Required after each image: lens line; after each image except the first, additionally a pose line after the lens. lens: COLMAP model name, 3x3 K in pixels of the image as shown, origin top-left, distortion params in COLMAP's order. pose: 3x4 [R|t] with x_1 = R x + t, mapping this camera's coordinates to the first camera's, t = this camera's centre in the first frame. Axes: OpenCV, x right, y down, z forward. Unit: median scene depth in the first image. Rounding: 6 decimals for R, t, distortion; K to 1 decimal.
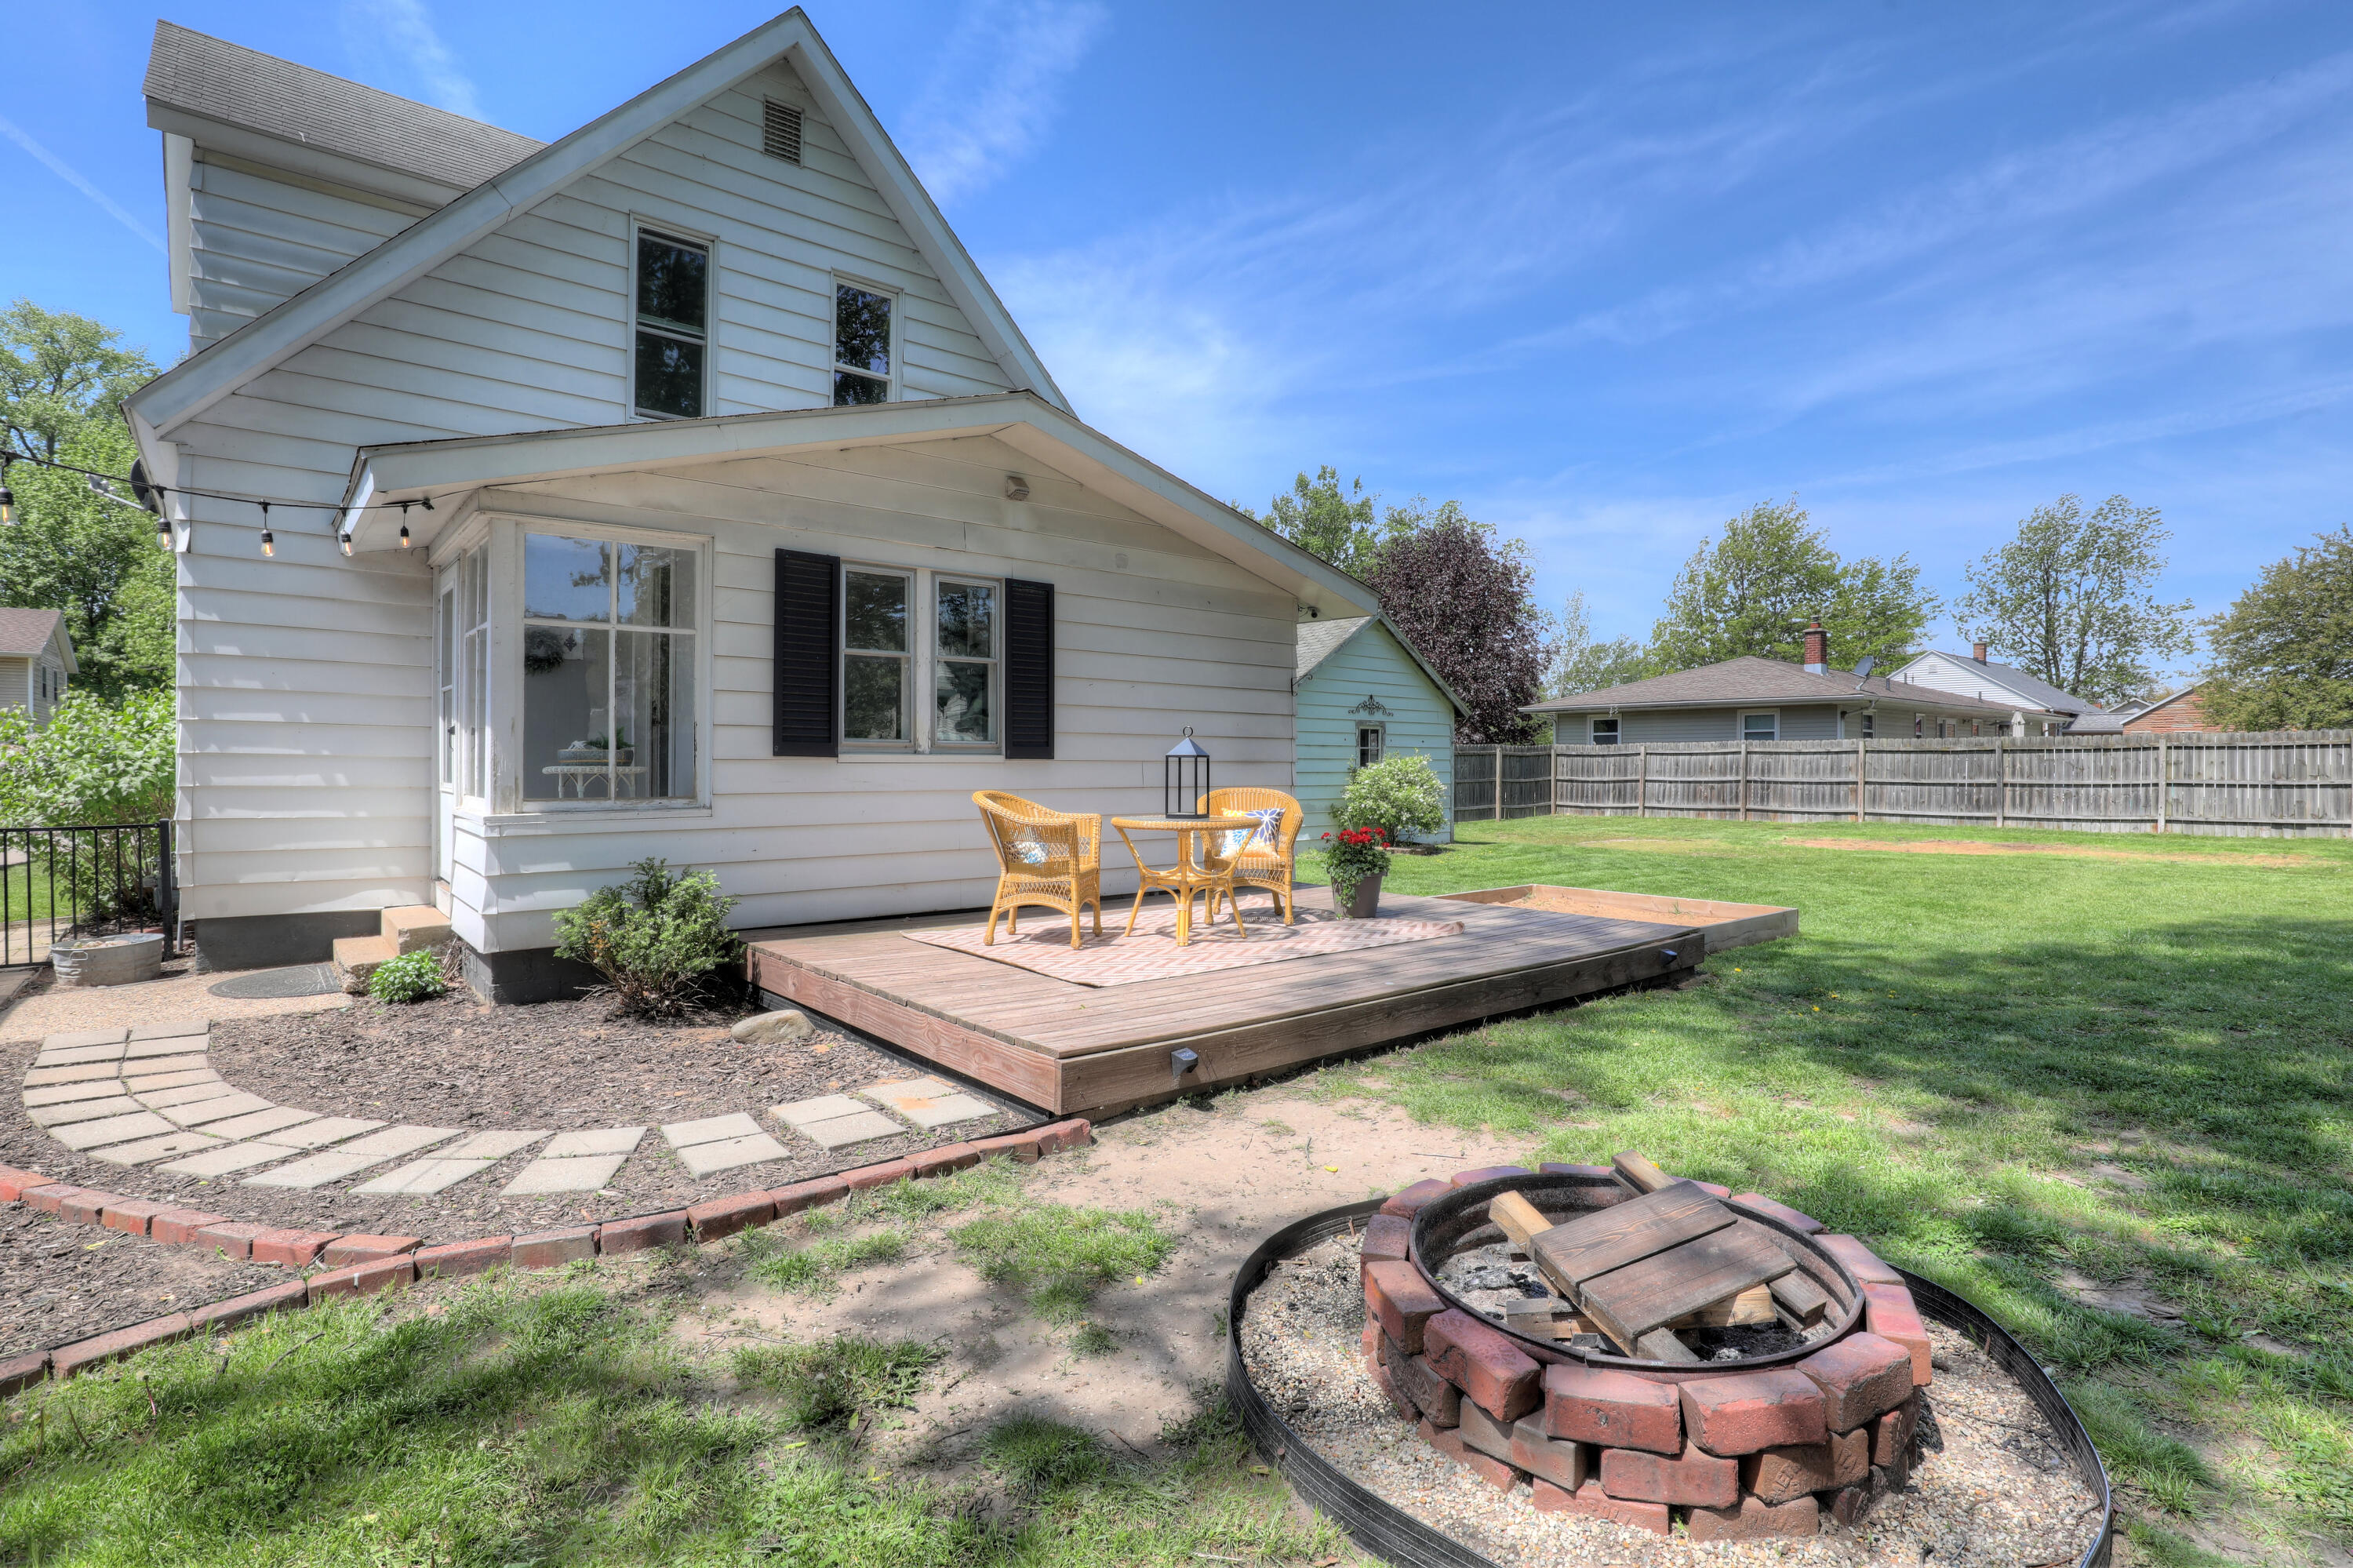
lens RADIAL K [[1115.2, 0, 1179.6], [0, 1115.2, 739.2], [0, 0, 1]] dist [-0.002529, -0.000536]
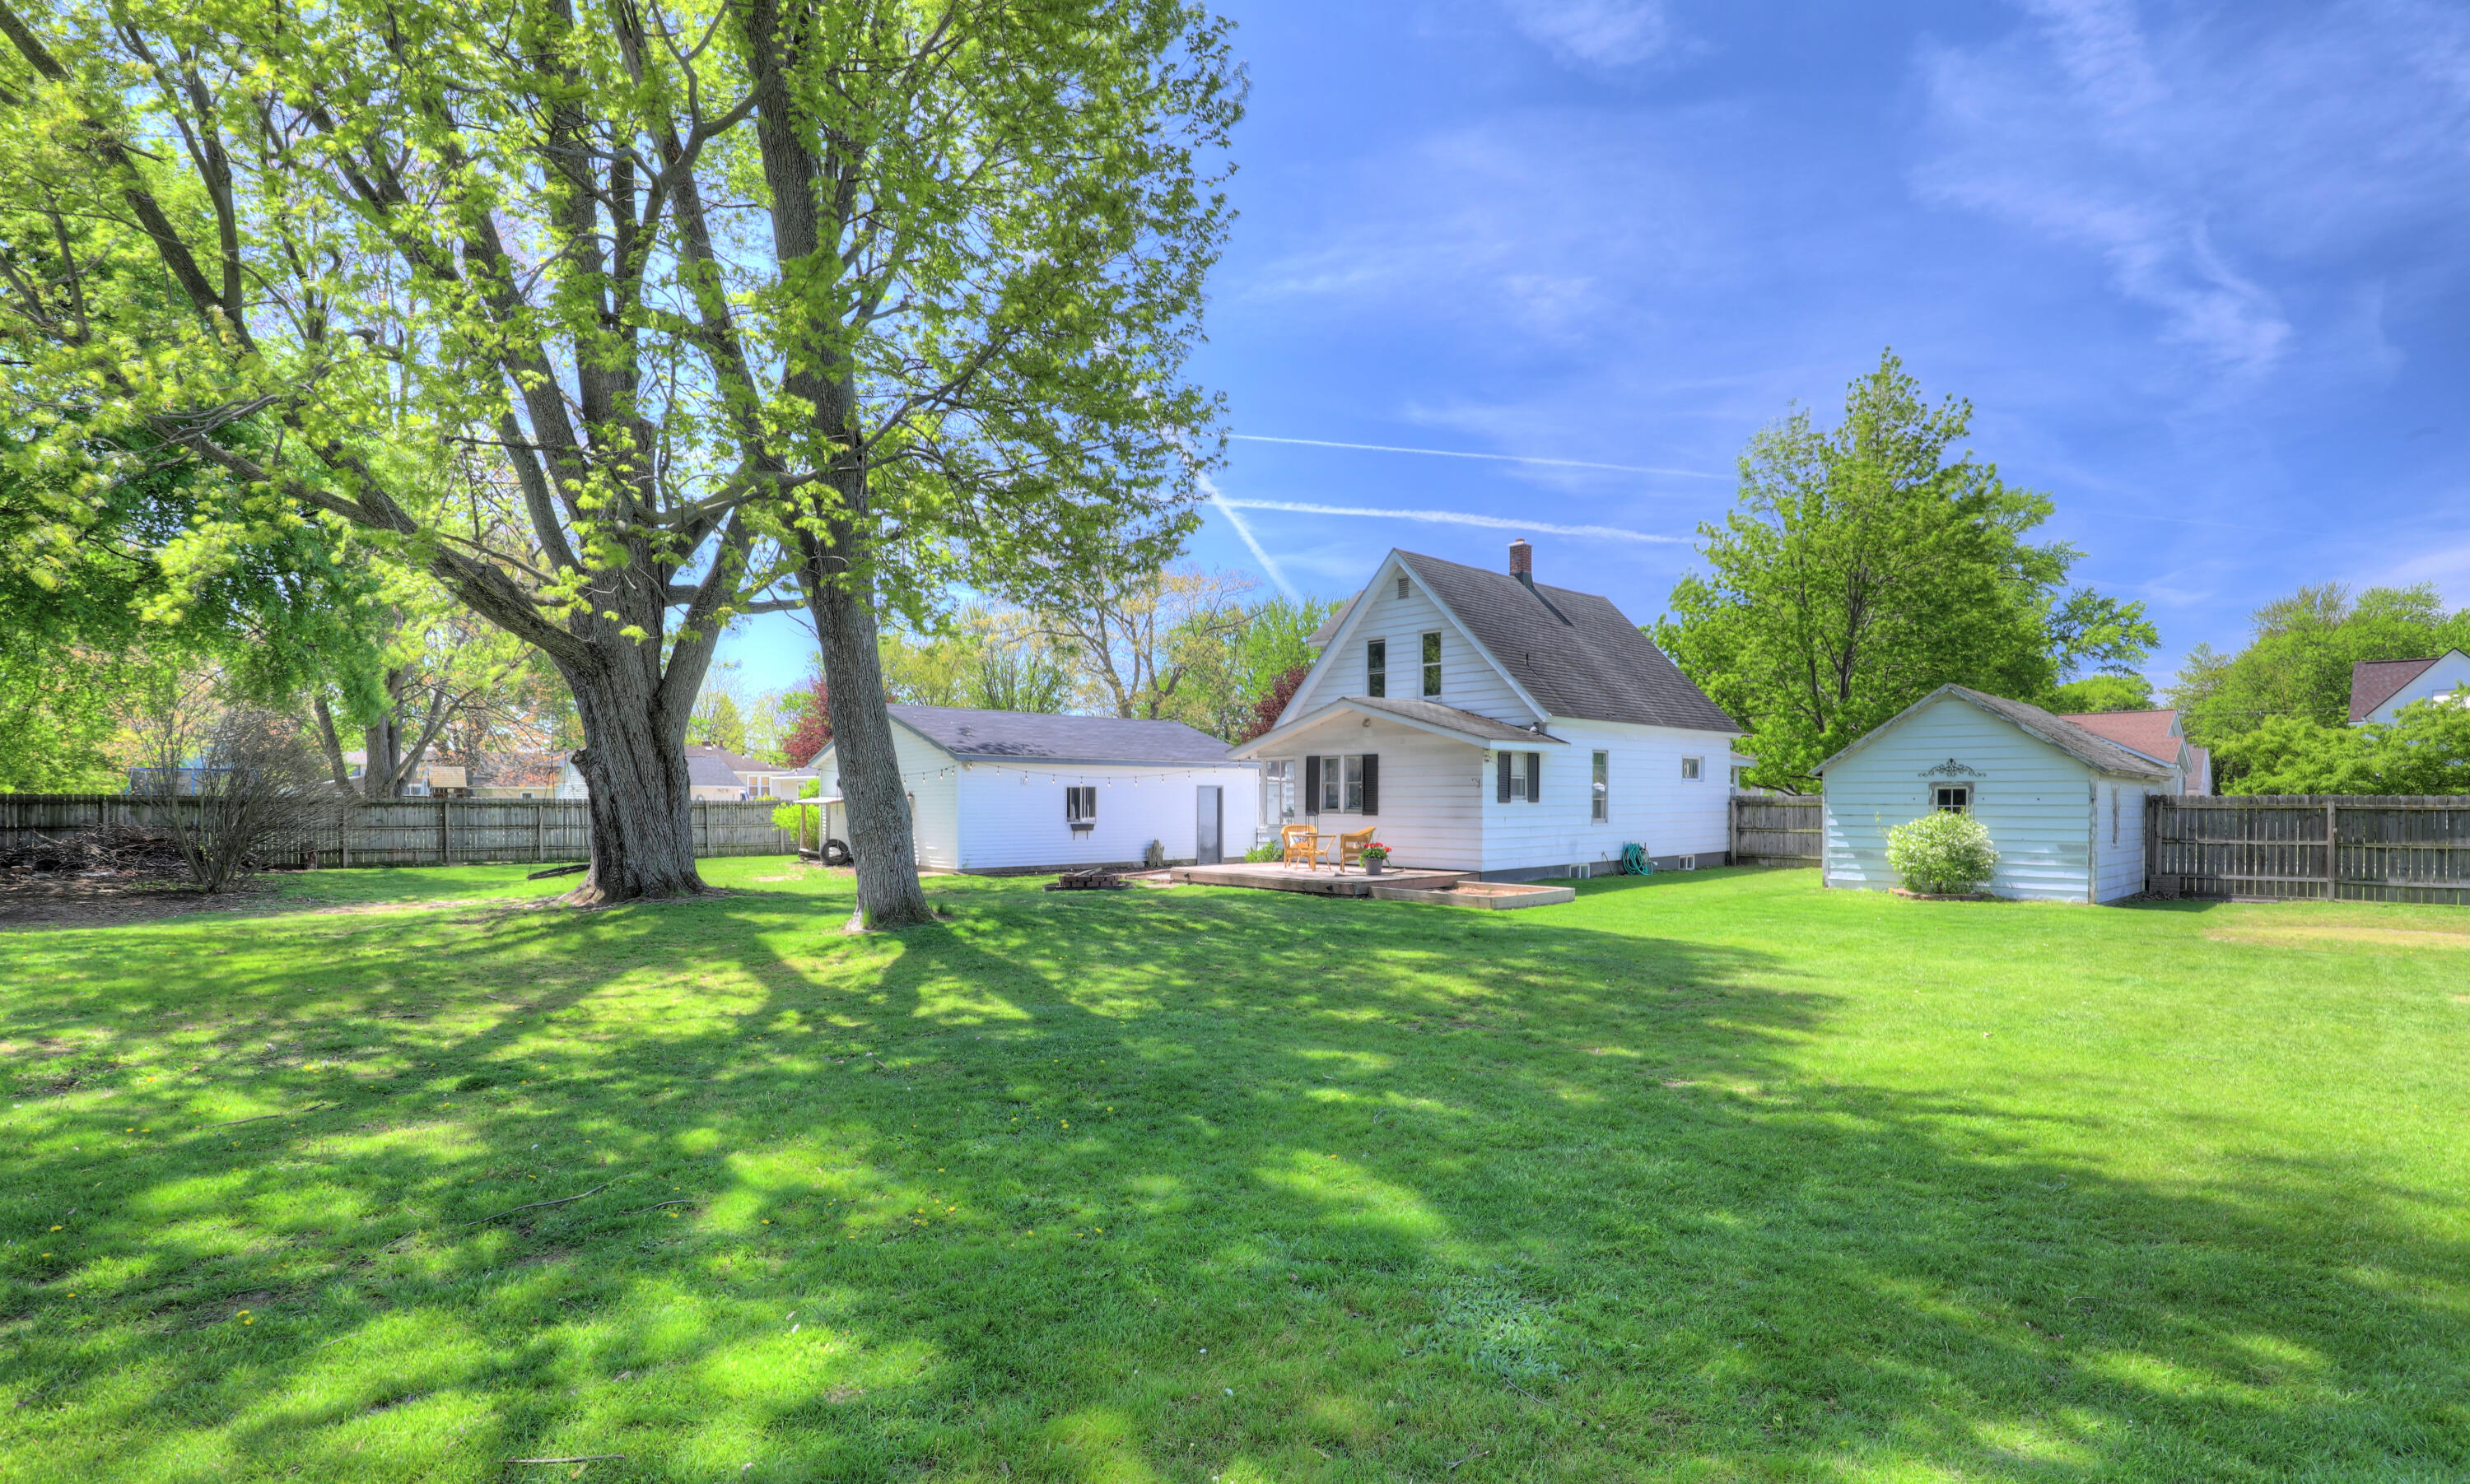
lens RADIAL K [[1091.0, 0, 1221.4], [0, 1091.0, 803.0], [0, 0, 1]] dist [-0.028914, -0.000035]
pose [[0.045710, -0.000208, -0.998955, 2.403364], [0.019834, 0.999803, 0.000699, -0.020101], [0.998758, -0.019846, 0.045705, 0.422330]]
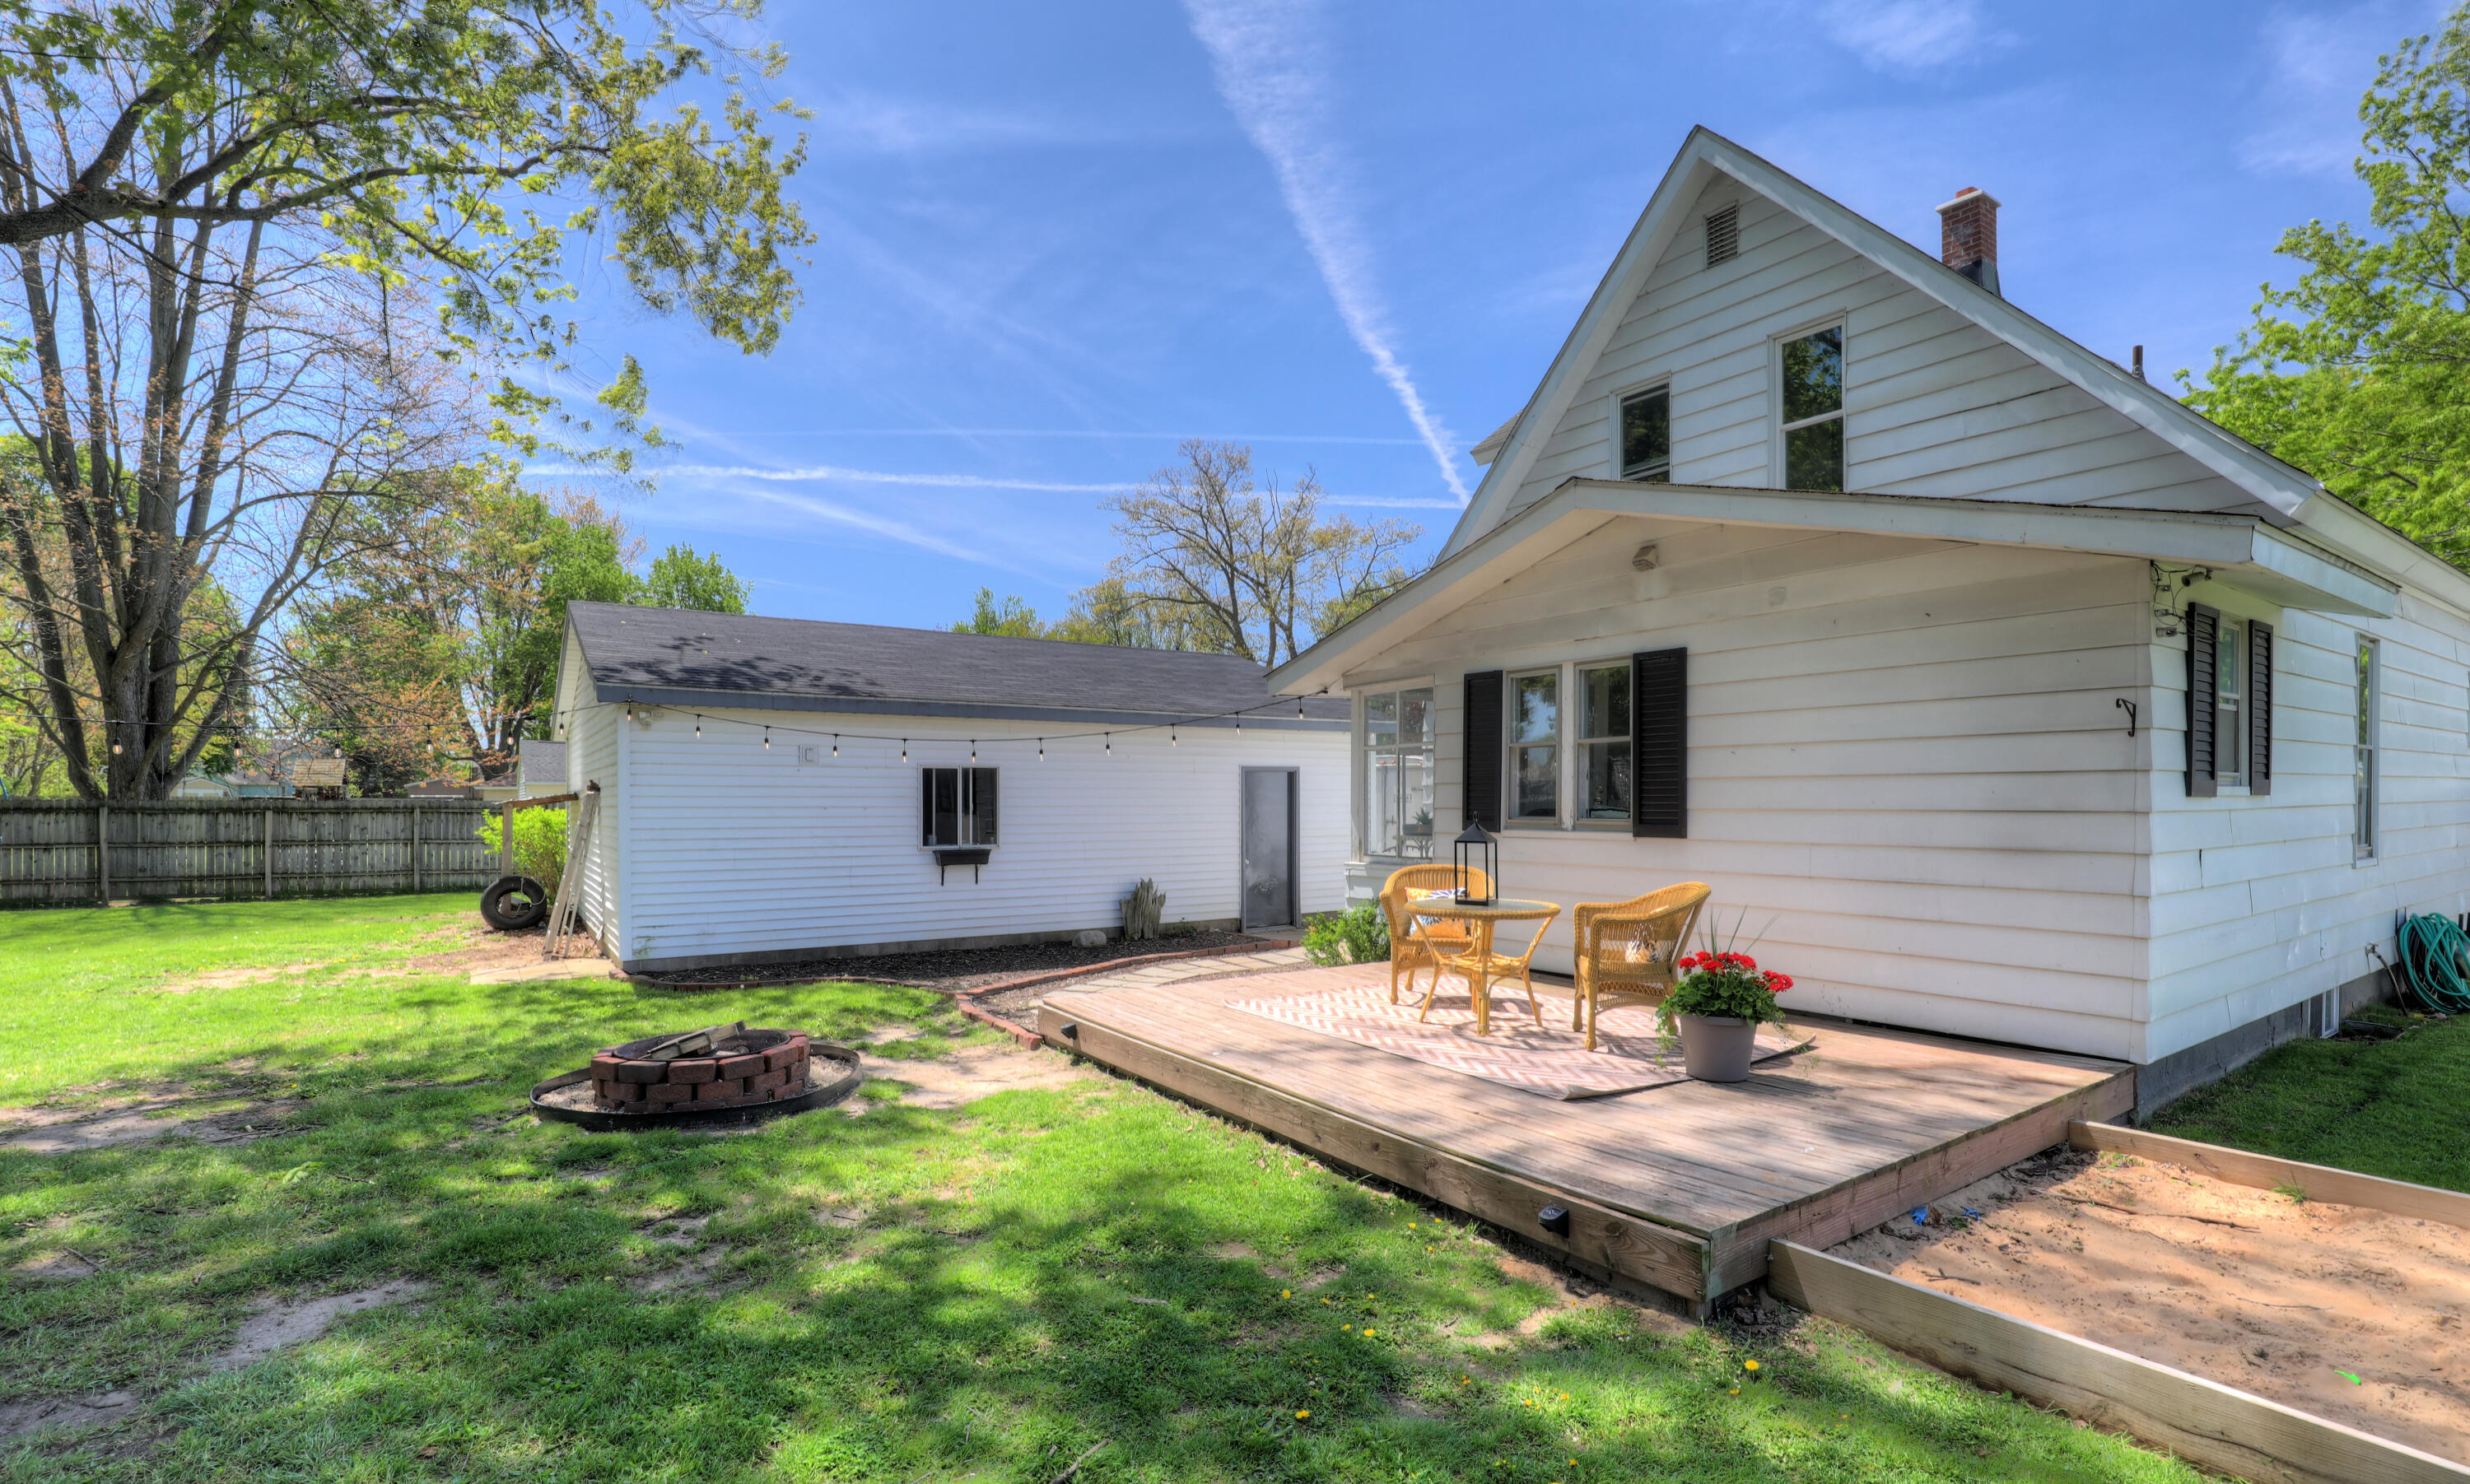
lens RADIAL K [[1091.0, 0, 1221.4], [0, 1091.0, 803.0], [0, 0, 1]] dist [-0.028914, -0.000035]
pose [[-0.111278, 0.002921, -0.993785, 0.733998], [0.025103, 0.999685, 0.000127, -0.018658], [0.993472, -0.024933, -0.111316, 0.645182]]
